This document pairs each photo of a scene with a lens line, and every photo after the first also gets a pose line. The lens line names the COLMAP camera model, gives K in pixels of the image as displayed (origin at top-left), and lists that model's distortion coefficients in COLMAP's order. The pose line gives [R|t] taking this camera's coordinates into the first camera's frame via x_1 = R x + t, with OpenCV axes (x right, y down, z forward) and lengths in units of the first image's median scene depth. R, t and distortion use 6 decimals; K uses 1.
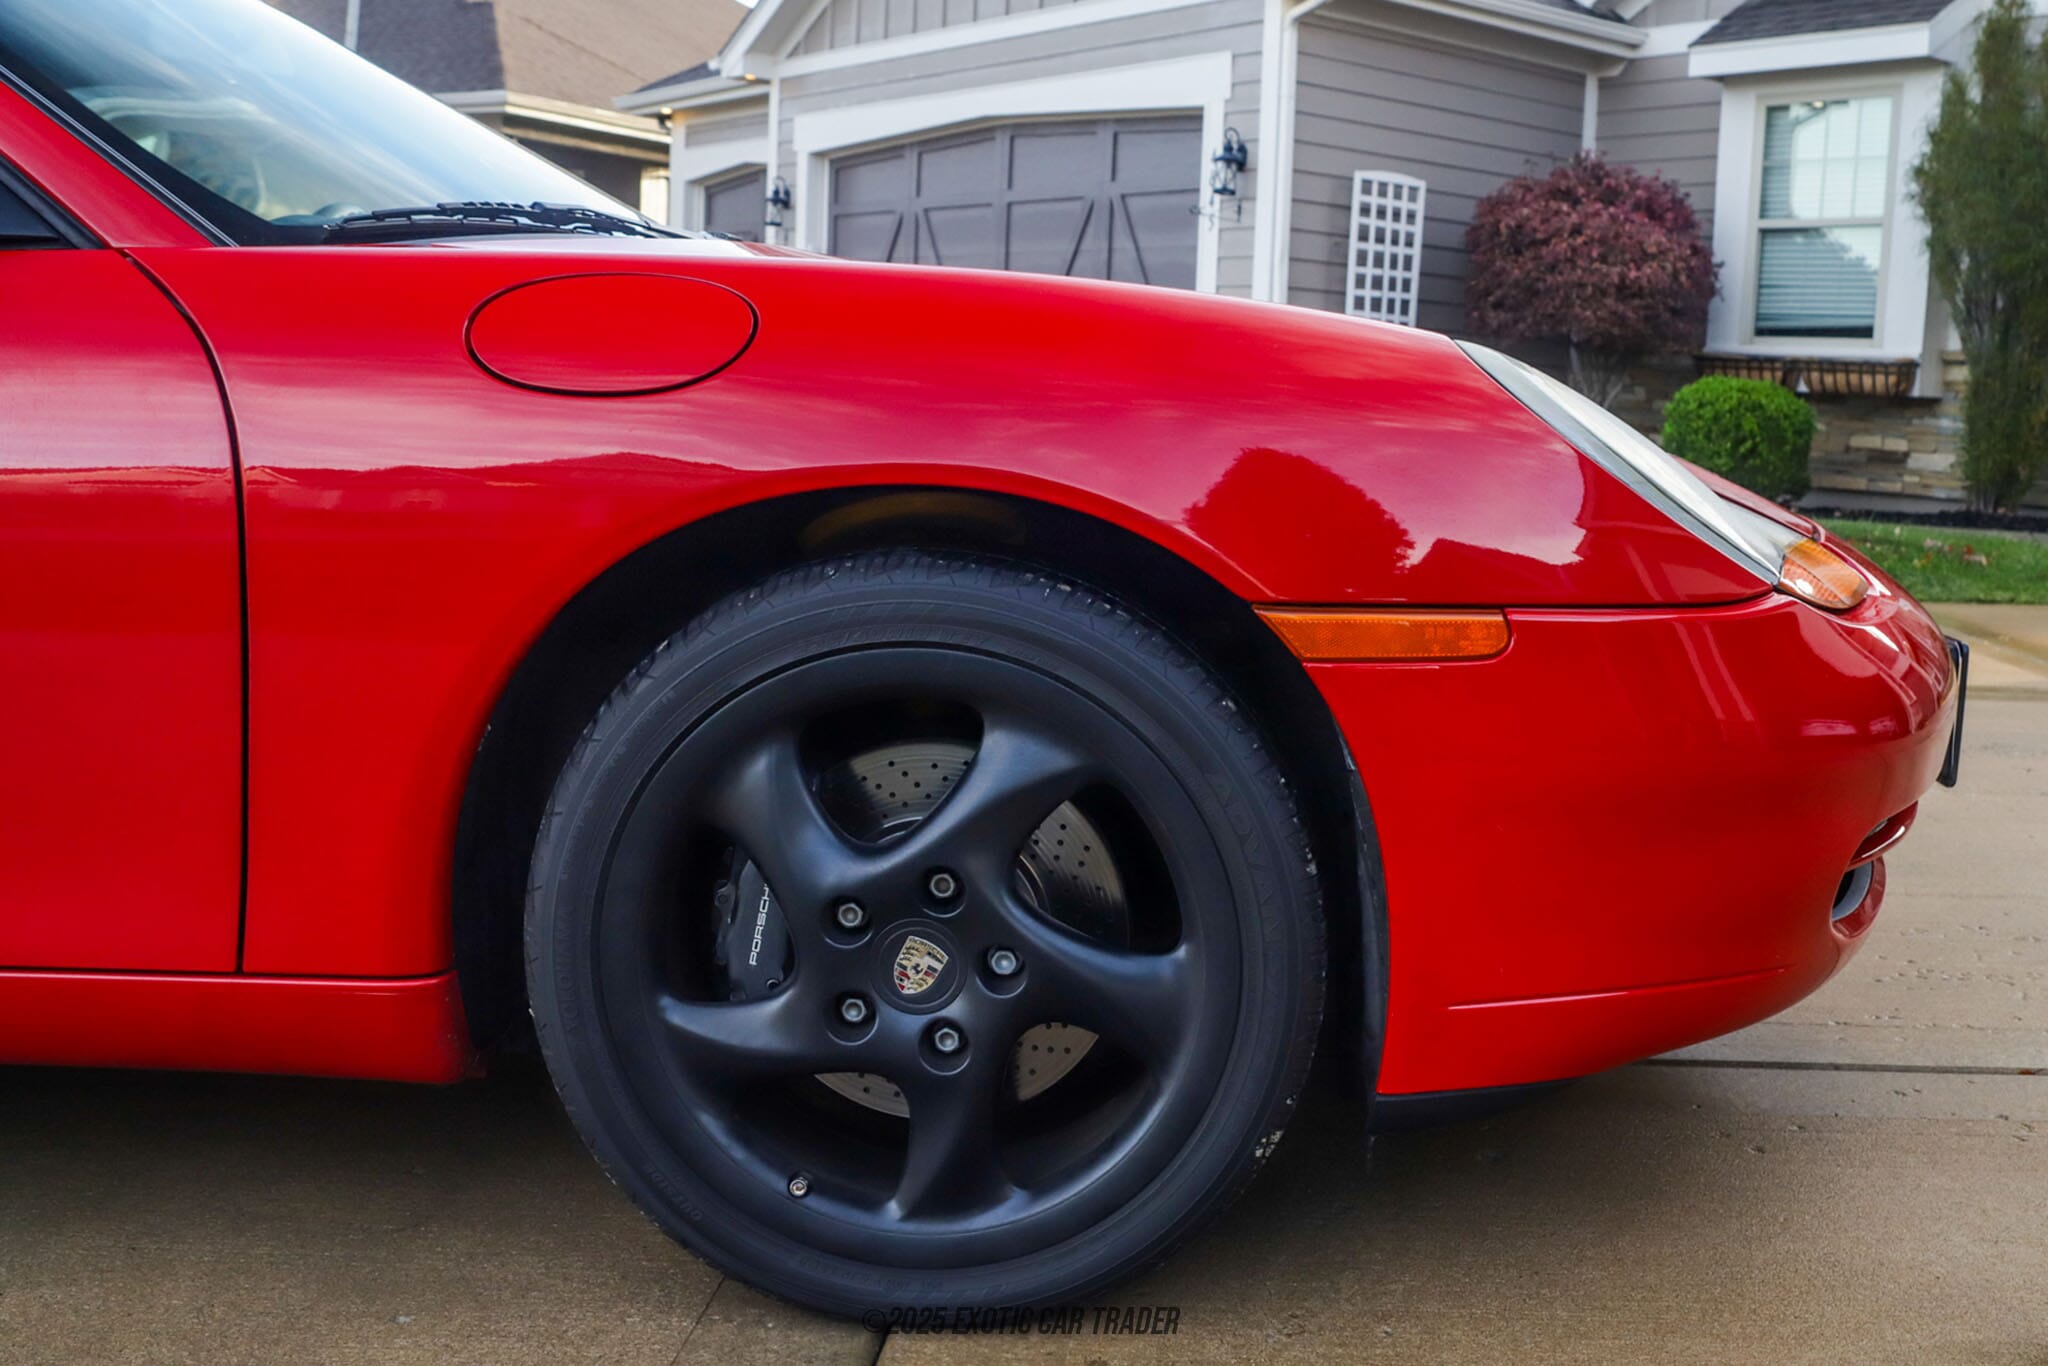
lens RADIAL K [[2159.3, 0, 1099.9], [0, 2159.3, 685.9], [0, 0, 1]] dist [-0.100693, 0.036350]
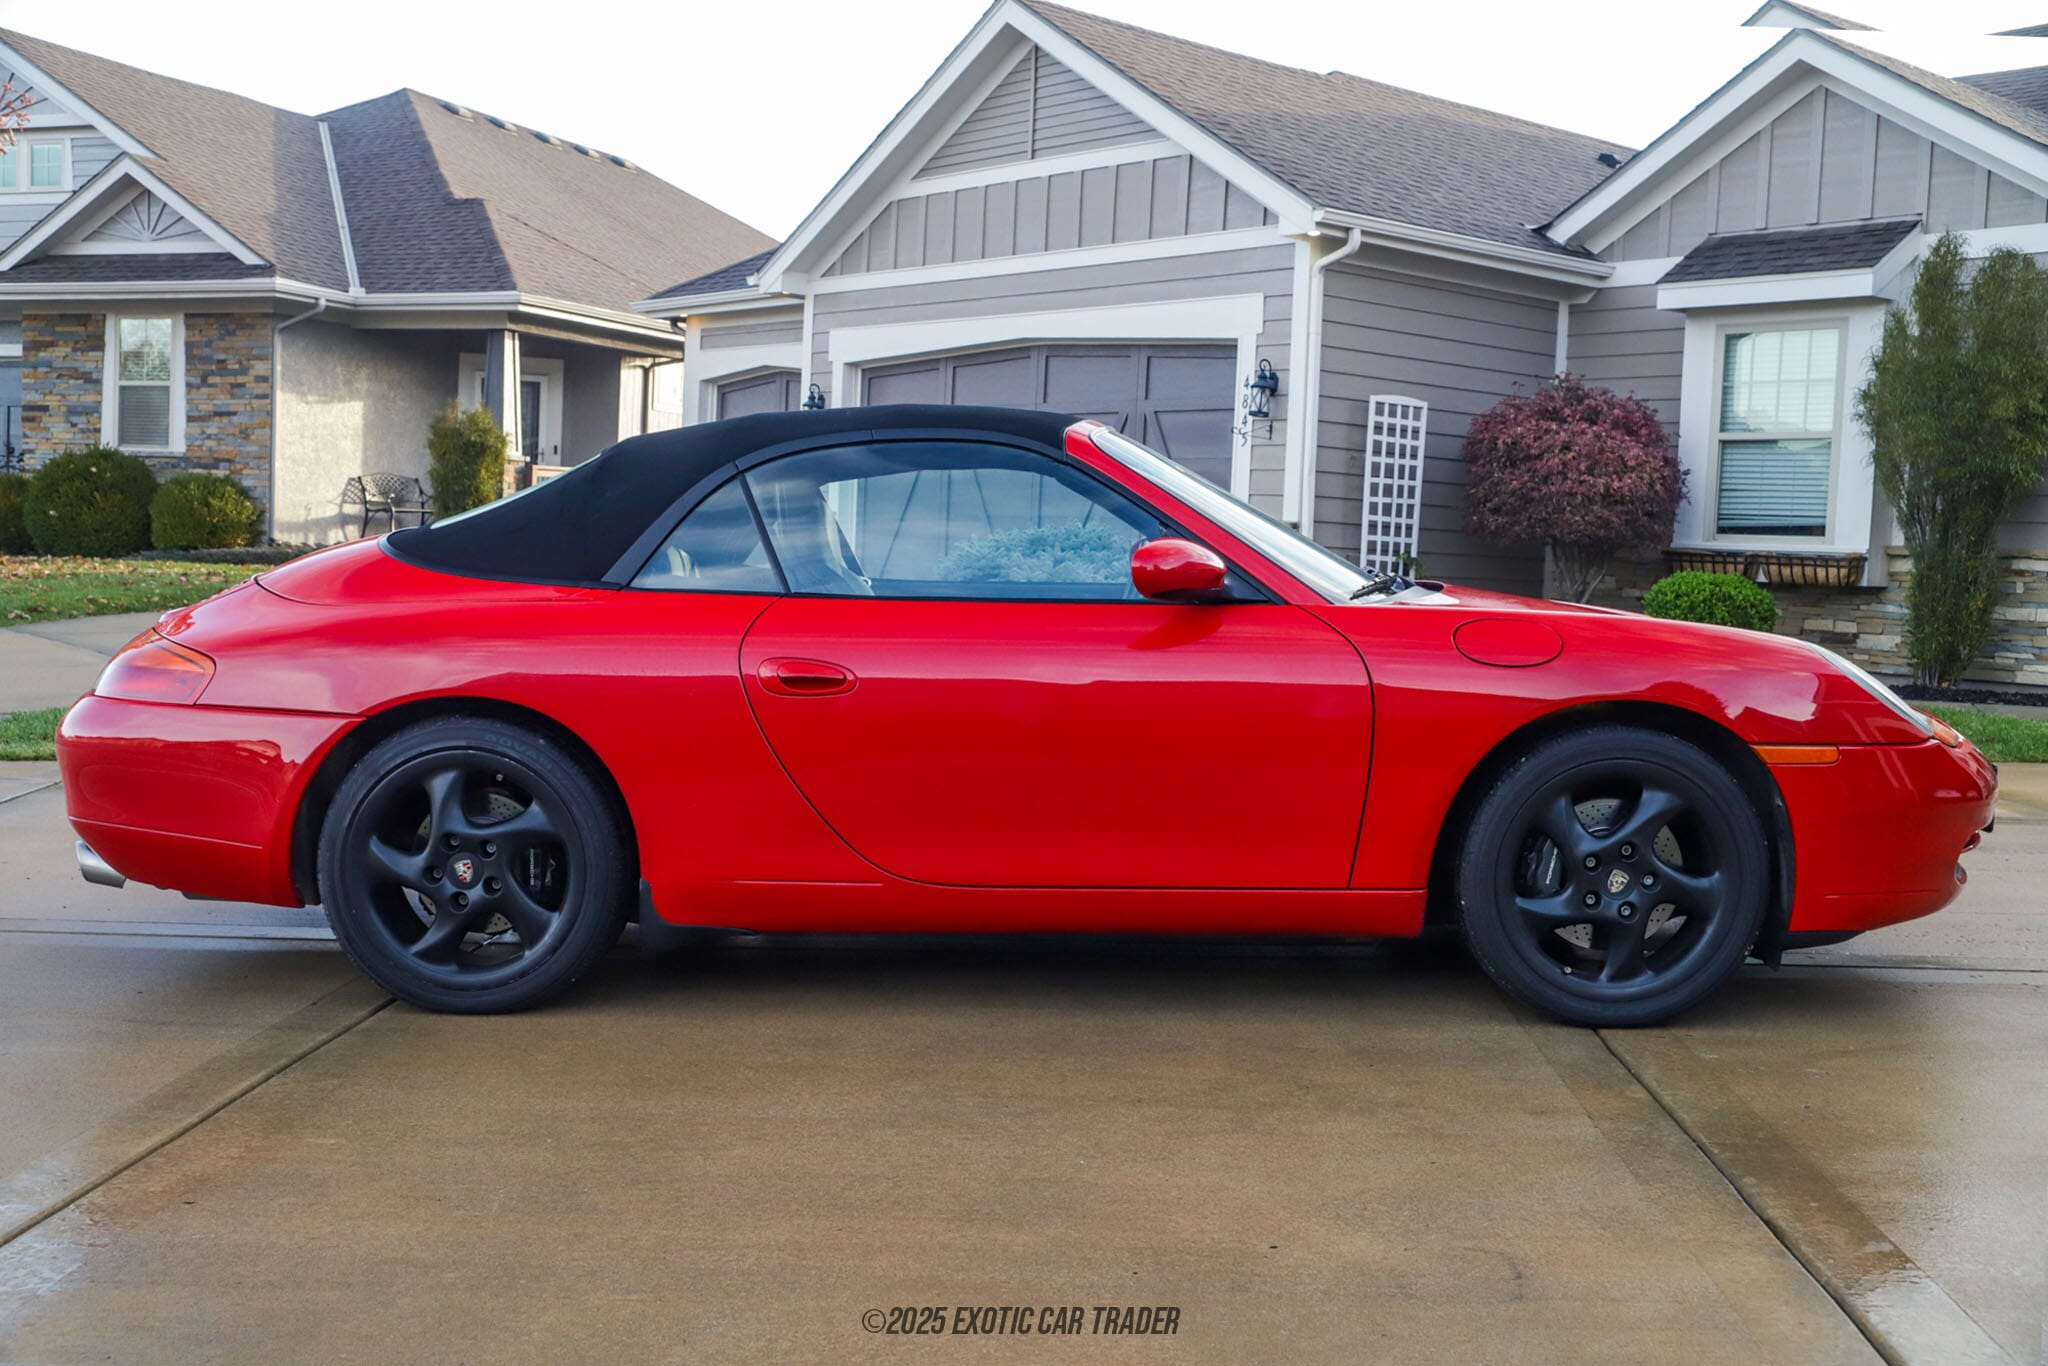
lens RADIAL K [[2273.6, 0, 1024.0], [0, 2273.6, 683.0], [0, 0, 1]] dist [0.006968, 0.047088]
pose [[0.999586, -0.003020, 0.028608, -0.103291], [0.005315, 0.996744, -0.080461, 0.012630], [-0.028272, 0.080580, 0.996347, -0.205722]]
